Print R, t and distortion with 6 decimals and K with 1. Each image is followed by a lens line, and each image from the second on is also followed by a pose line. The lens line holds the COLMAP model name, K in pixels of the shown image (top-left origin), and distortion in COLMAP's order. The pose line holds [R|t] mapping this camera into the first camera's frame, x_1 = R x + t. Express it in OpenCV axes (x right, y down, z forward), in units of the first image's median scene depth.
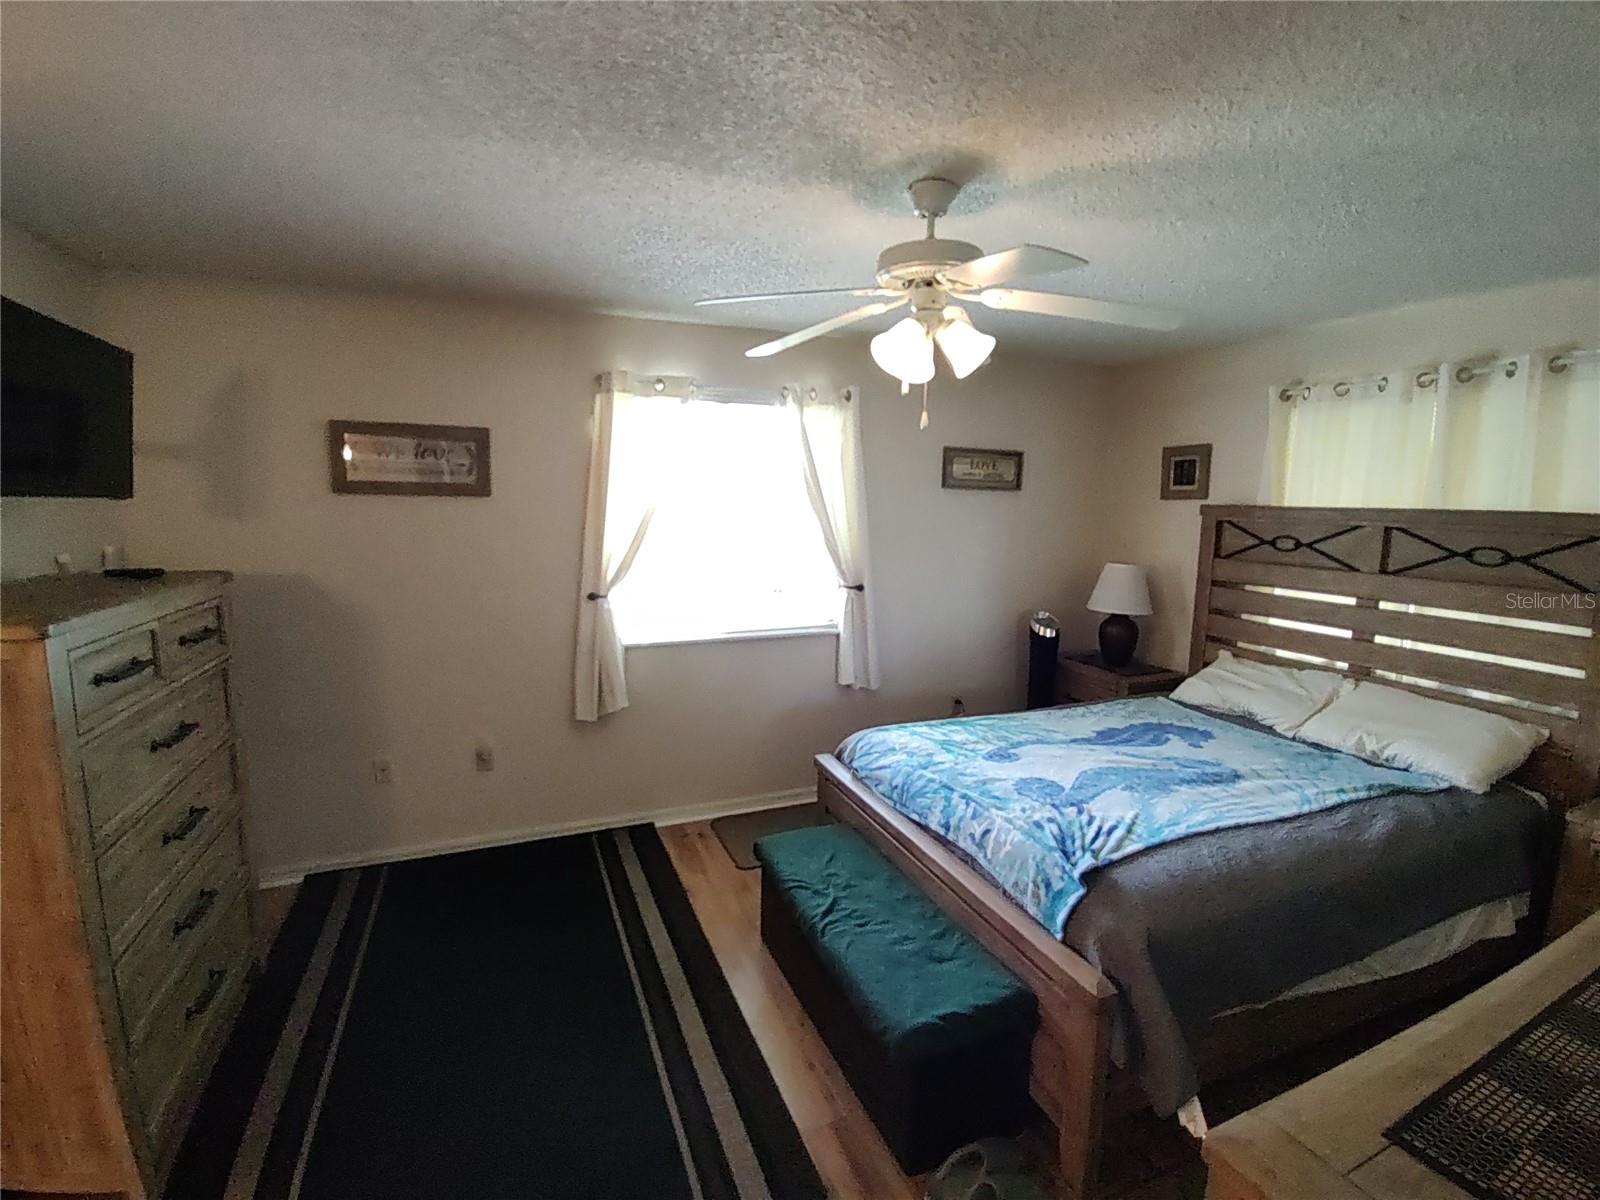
lens RADIAL K [[722.0, 0, 802.3], [0, 722.0, 596.8], [0, 0, 1]] dist [-0.016960, 0.001046]
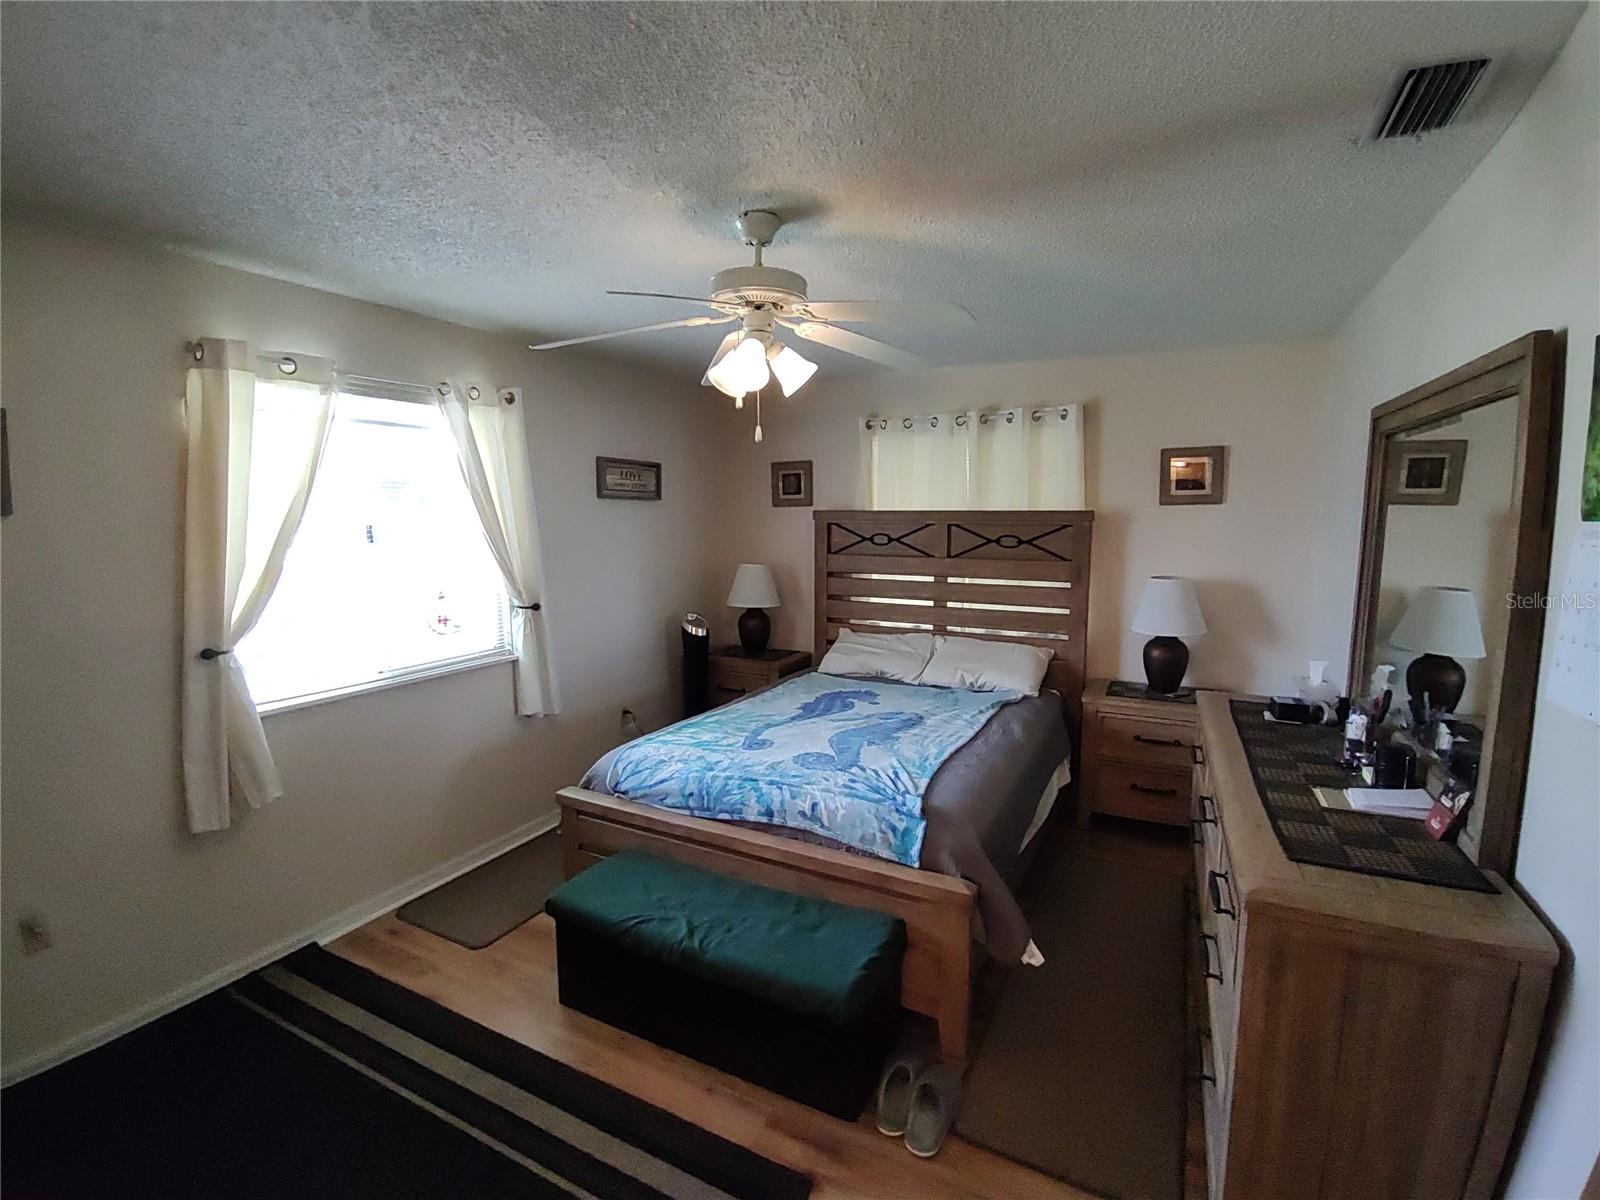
lens RADIAL K [[722.0, 0, 802.3], [0, 722.0, 596.8], [0, 0, 1]] dist [-0.016960, 0.001046]
pose [[0.768580, -0.090528, 0.633316, -0.318705], [0.099944, 0.994773, 0.020906, -0.014321], [-0.631898, 0.047228, 0.773611, 0.097131]]
